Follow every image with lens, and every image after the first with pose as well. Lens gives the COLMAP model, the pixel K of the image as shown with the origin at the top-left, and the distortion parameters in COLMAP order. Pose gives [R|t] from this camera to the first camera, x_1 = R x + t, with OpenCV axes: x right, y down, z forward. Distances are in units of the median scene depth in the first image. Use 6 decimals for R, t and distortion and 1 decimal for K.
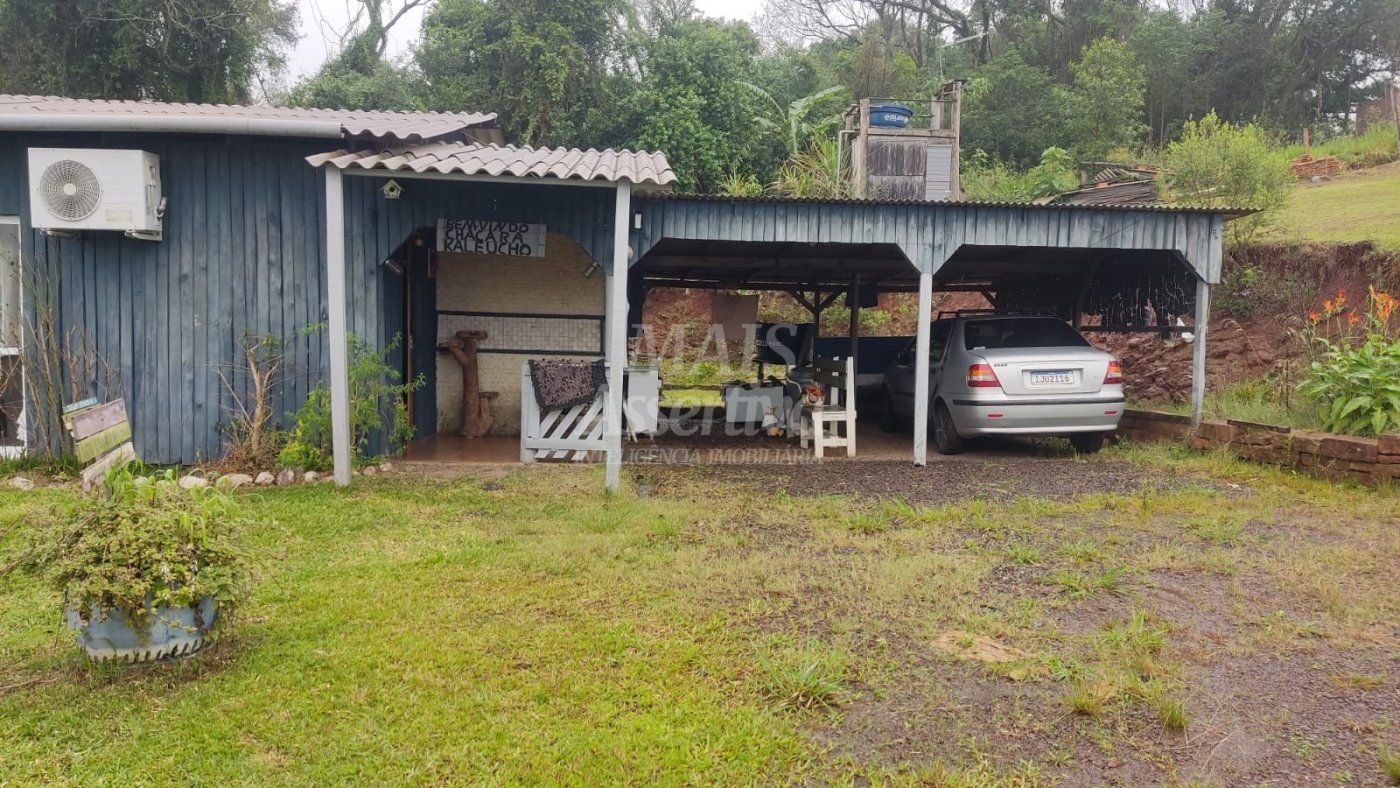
lens RADIAL K [[1025.7, 0, 709.0], [0, 1025.7, 401.2], [0, 0, 1]] dist [0.098139, -0.135286]
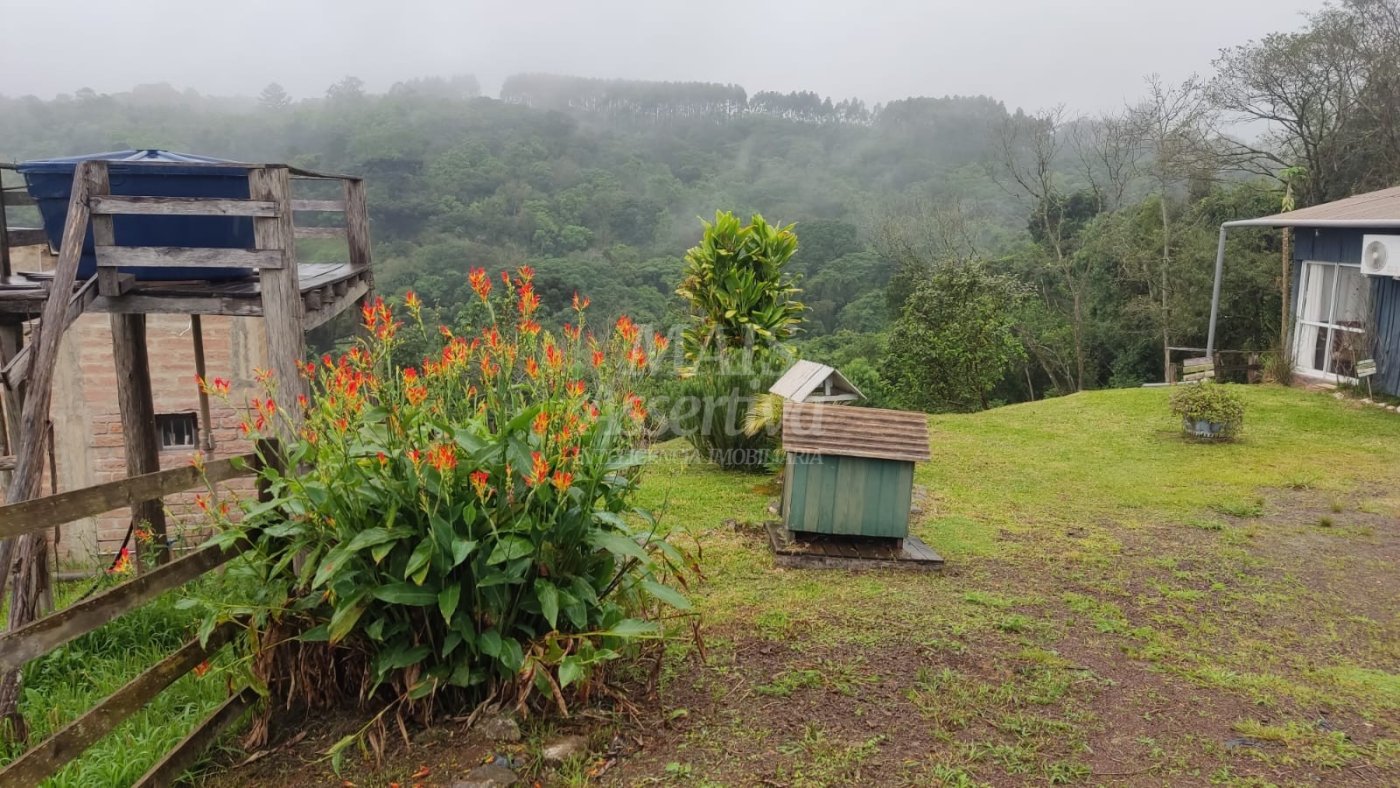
lens RADIAL K [[1023.7, 0, 692.4], [0, 1023.7, 385.0], [0, 0, 1]] dist [0.100024, -0.152916]
pose [[0.046806, 0.145591, -0.988237, 1.176922], [-0.092932, 0.985665, 0.140811, -0.100422], [0.994572, 0.085248, 0.059665, -0.362238]]
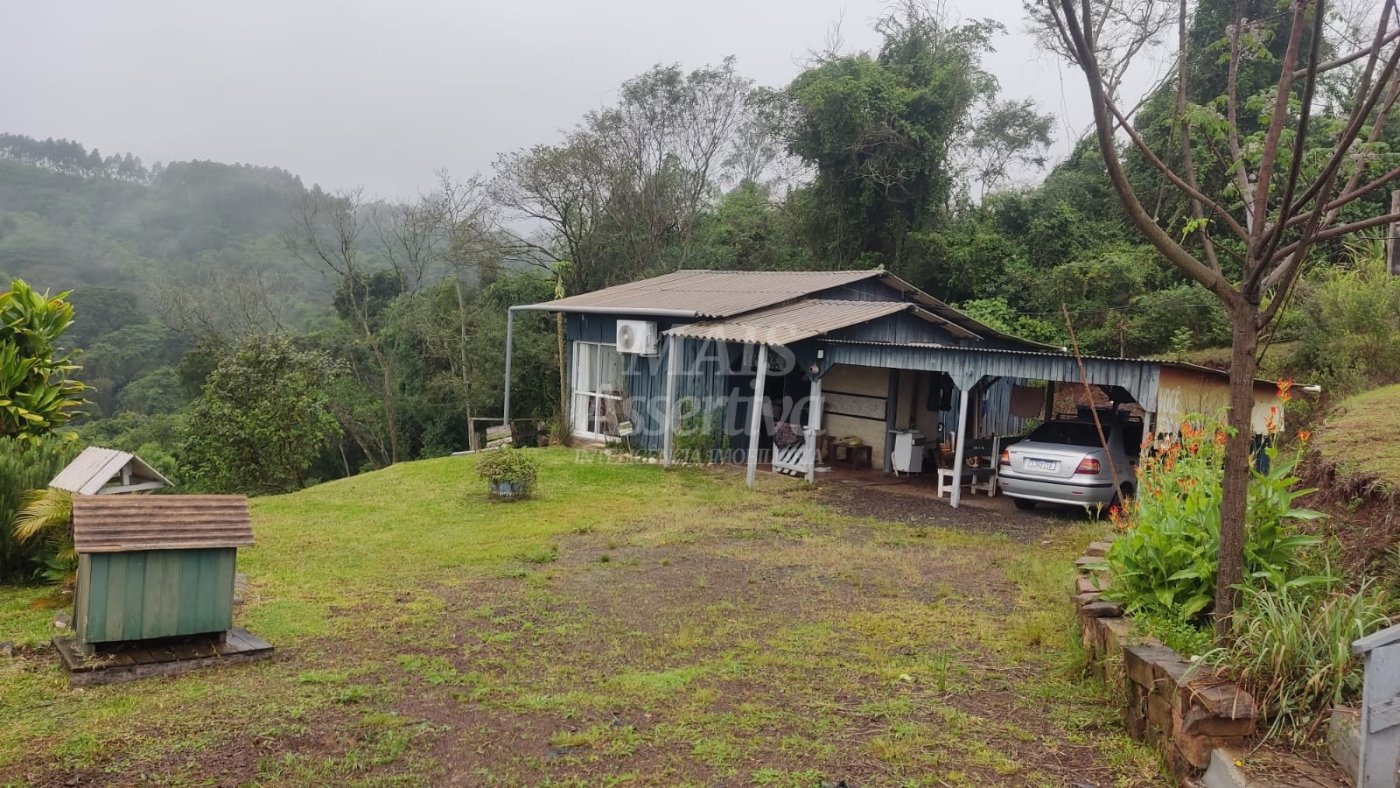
lens RADIAL K [[1025.7, 0, 709.0], [0, 1025.7, 401.2], [0, 0, 1]] dist [0.098139, -0.135286]
pose [[0.648982, 0.077290, -0.756867, 1.198512], [-0.096581, 0.995147, 0.018809, -0.100044], [0.754648, 0.060893, 0.653298, -0.381604]]
